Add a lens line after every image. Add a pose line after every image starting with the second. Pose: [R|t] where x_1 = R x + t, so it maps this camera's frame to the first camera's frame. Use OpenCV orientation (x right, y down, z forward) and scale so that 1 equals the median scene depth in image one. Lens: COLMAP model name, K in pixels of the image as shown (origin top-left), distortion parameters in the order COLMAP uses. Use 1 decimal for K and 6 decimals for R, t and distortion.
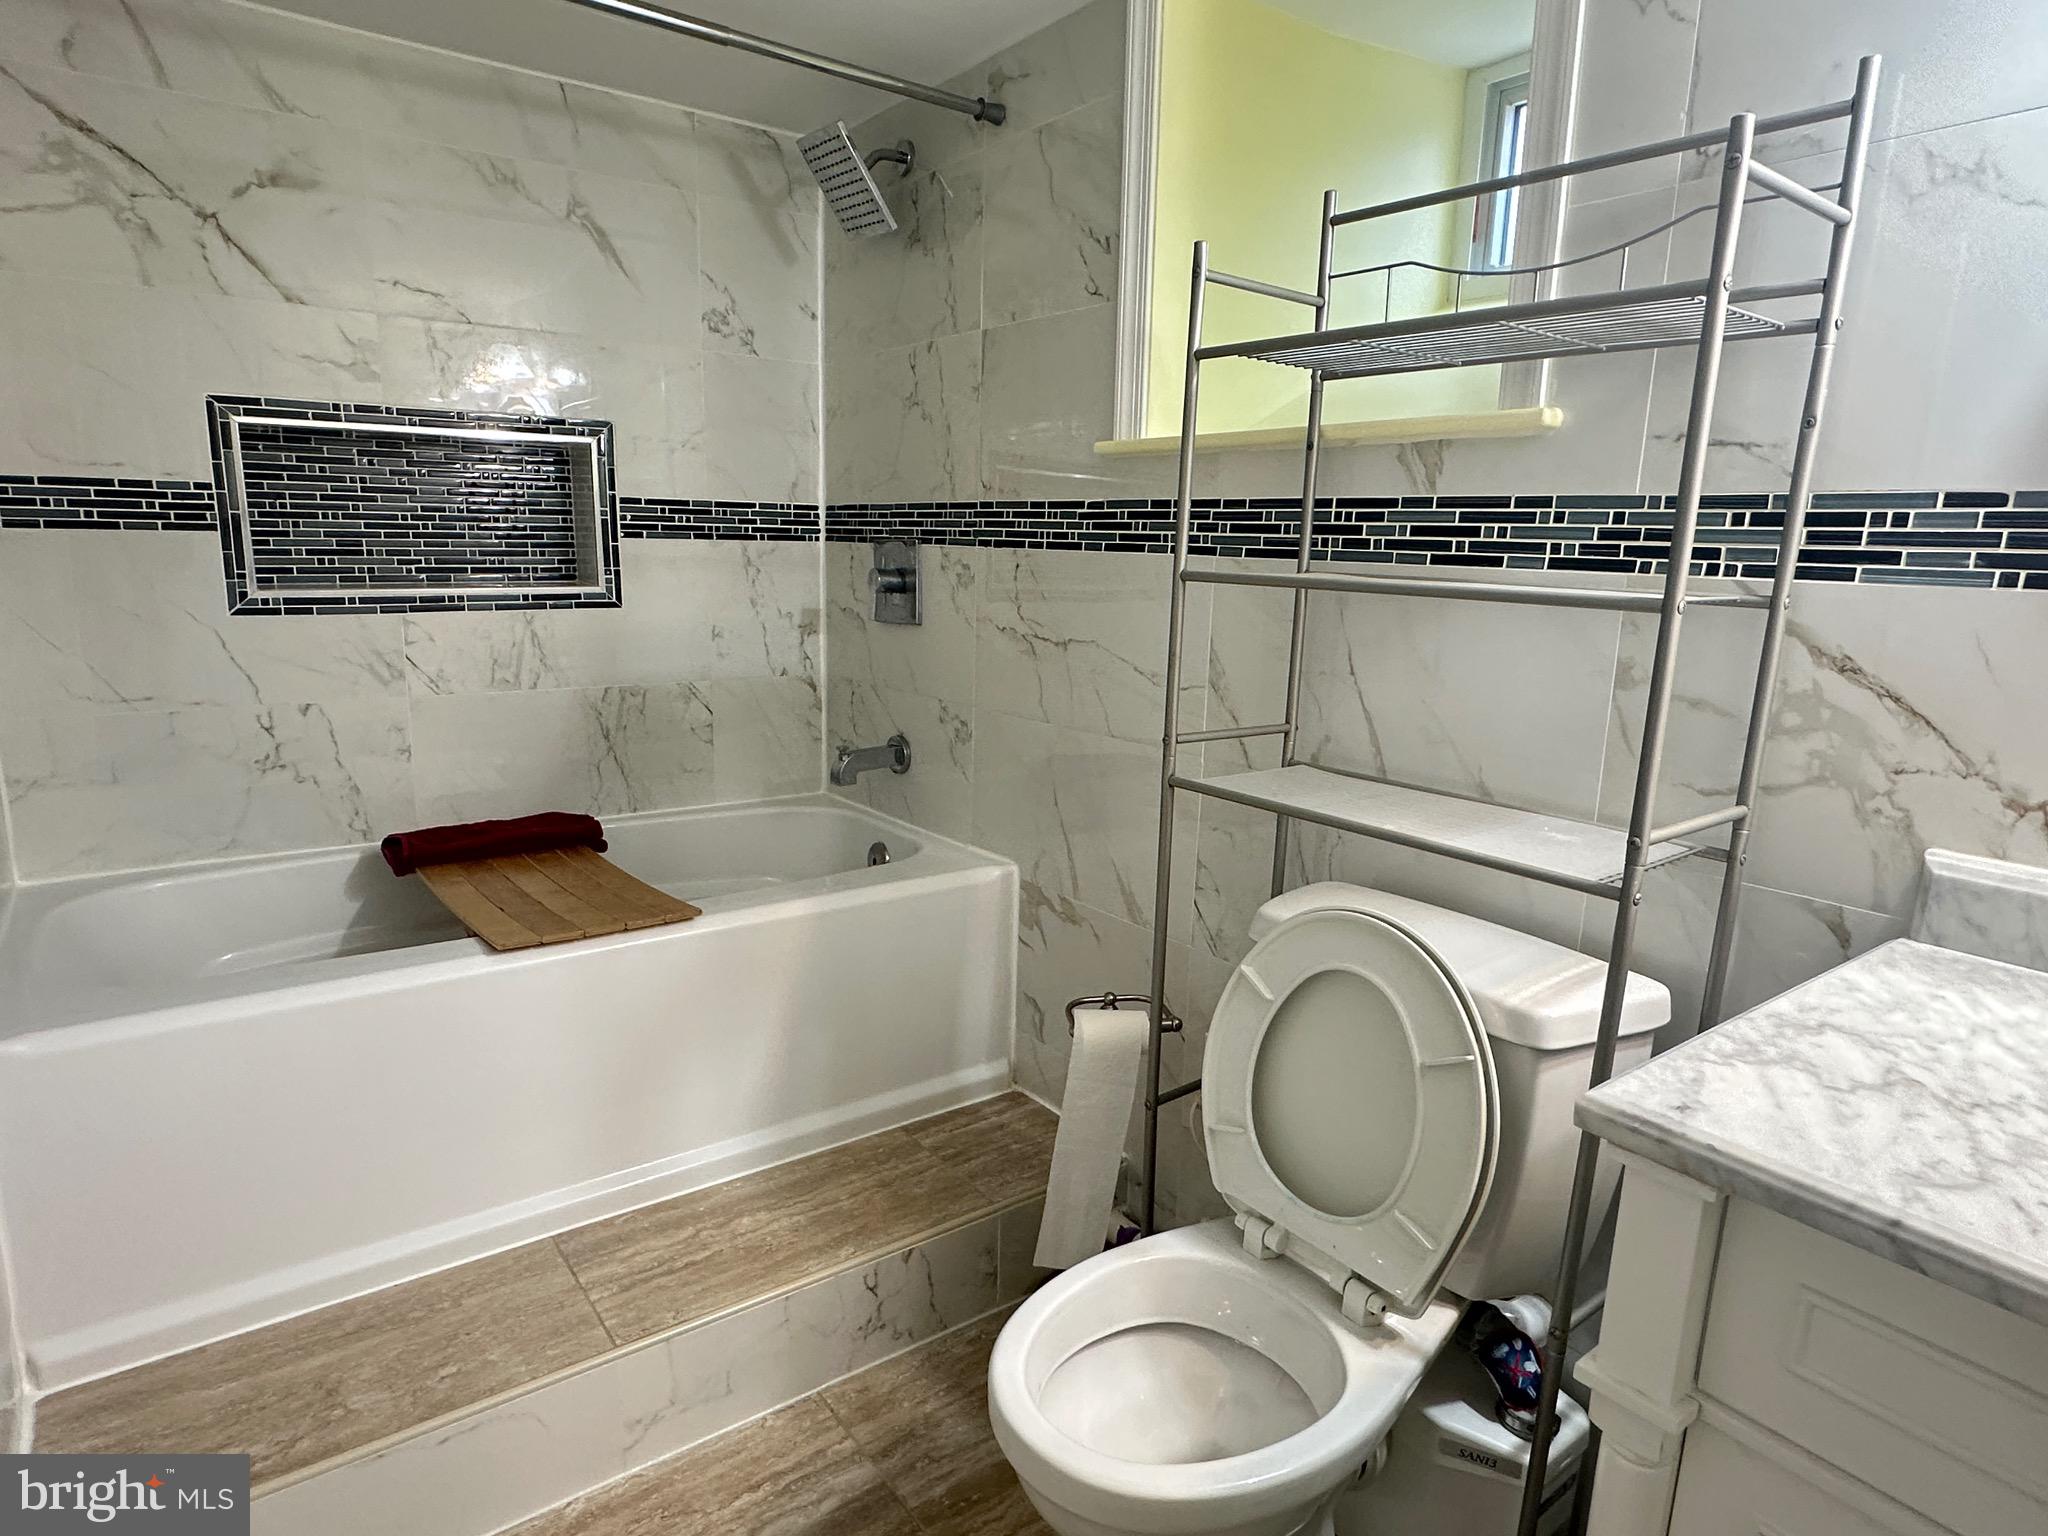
lens RADIAL K [[1168.7, 0, 1014.1], [0, 1168.7, 775.3], [0, 0, 1]] dist [-0.001409, -0.003035]
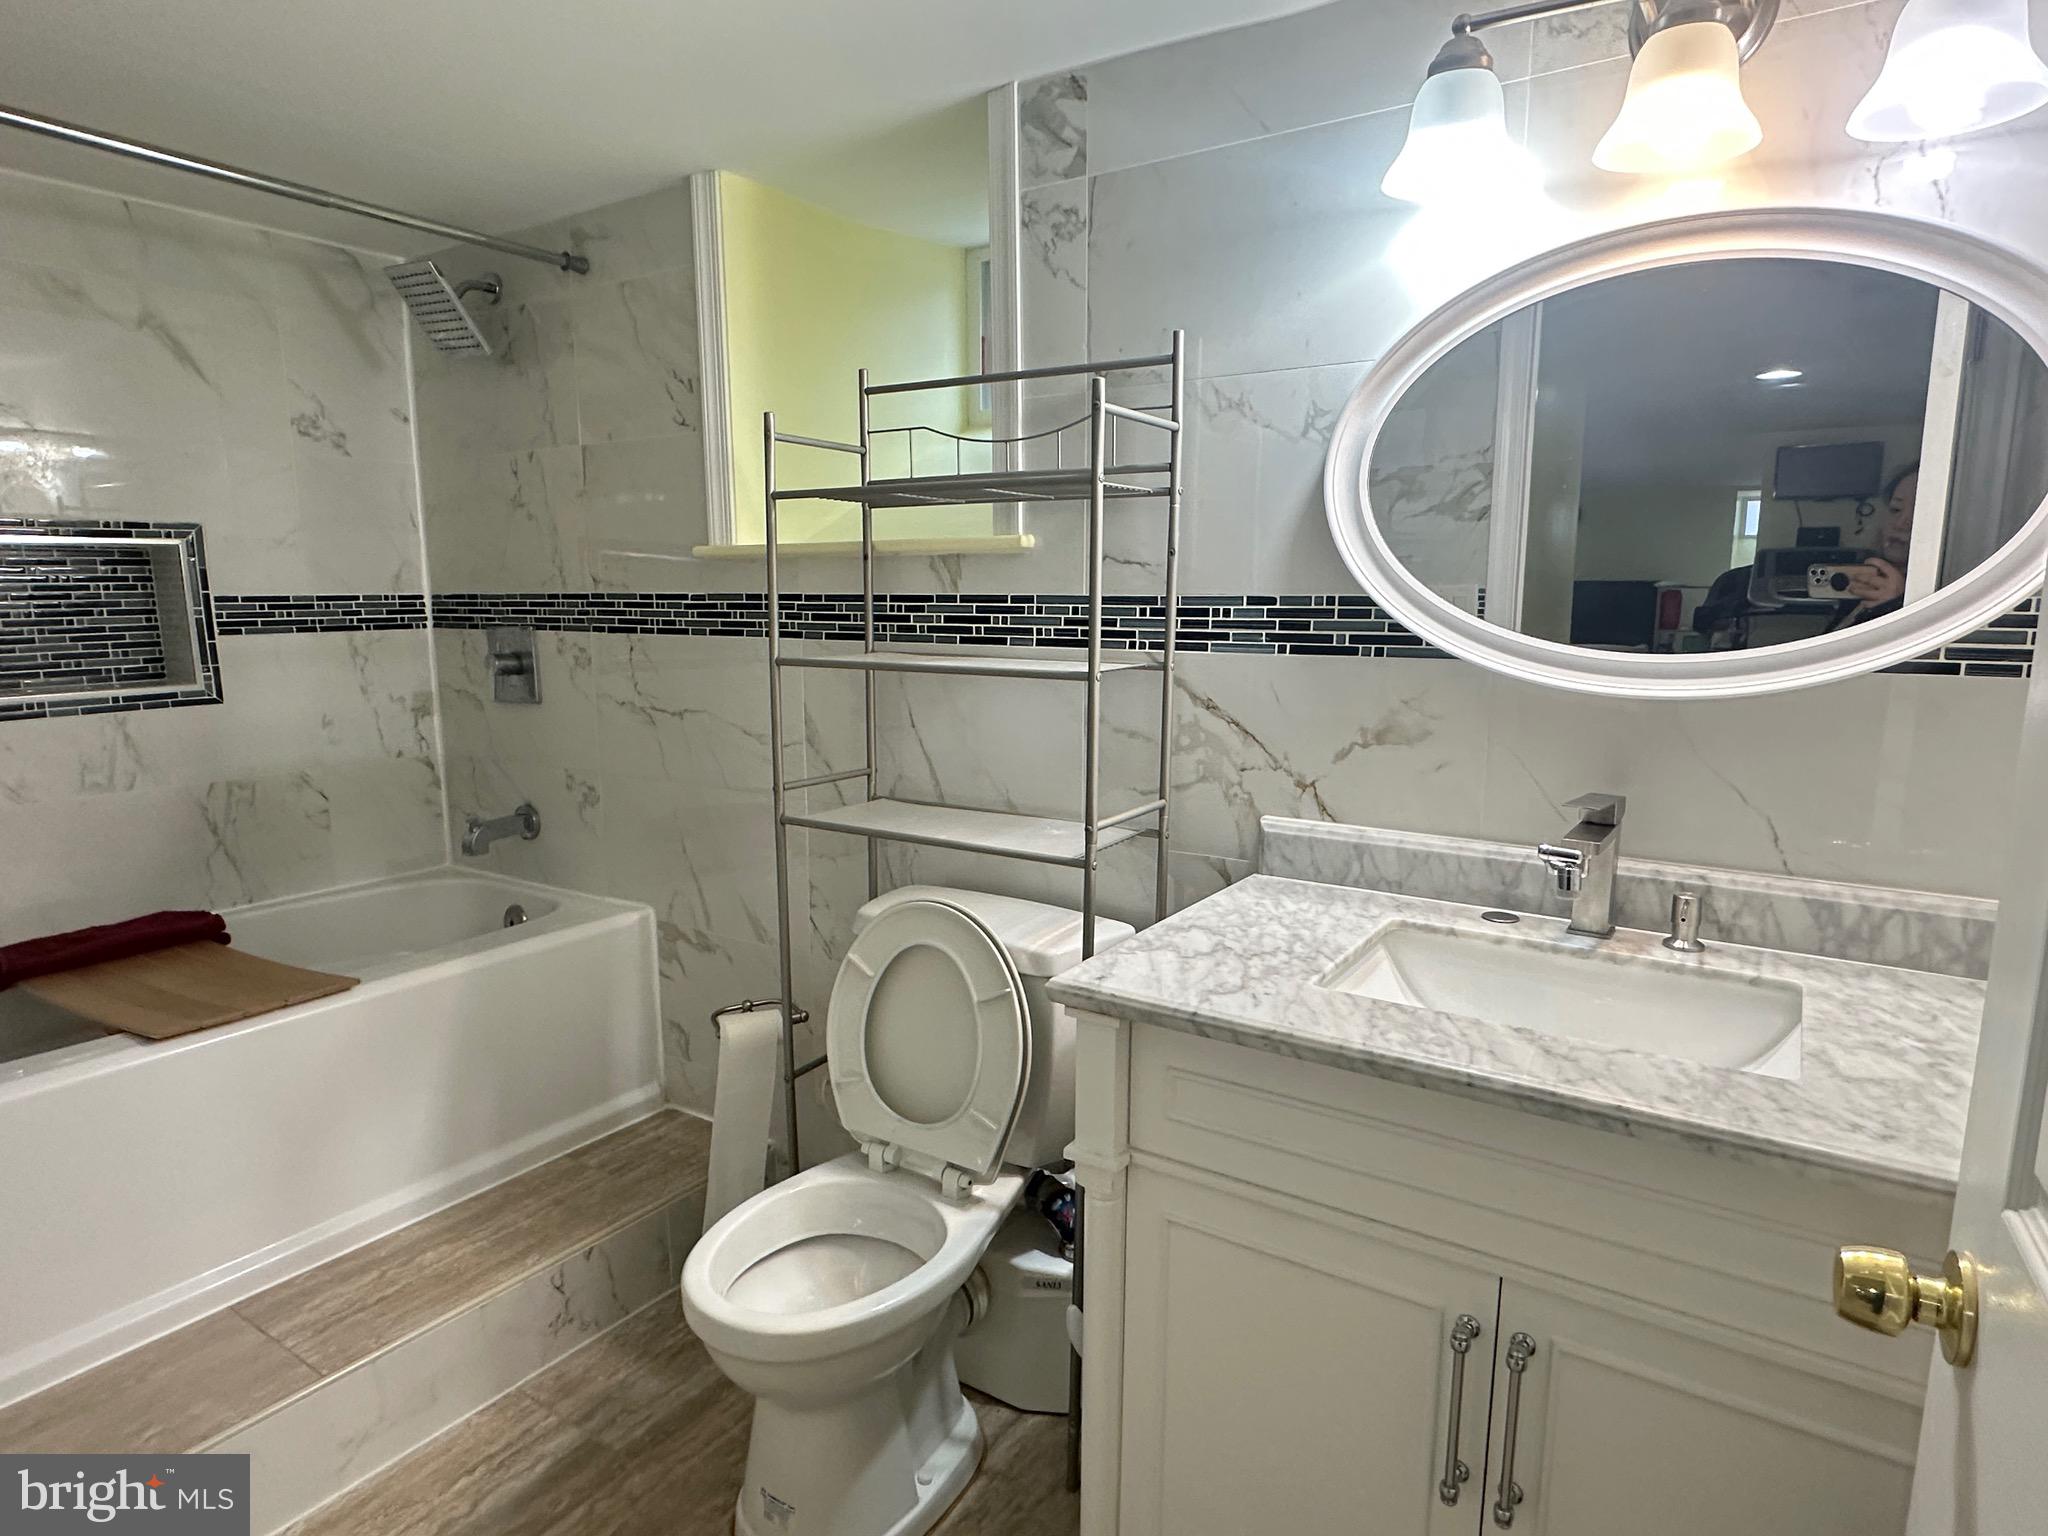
lens RADIAL K [[1168.7, 0, 1015.6], [0, 1168.7, 777.9], [0, 0, 1]] dist [-0.001409, -0.003035]
pose [[0.941380, -0.081565, 0.327338, -0.034920], [0.092947, 0.995485, -0.019252, 0.006537], [-0.324289, 0.048549, 0.944711, -0.255414]]
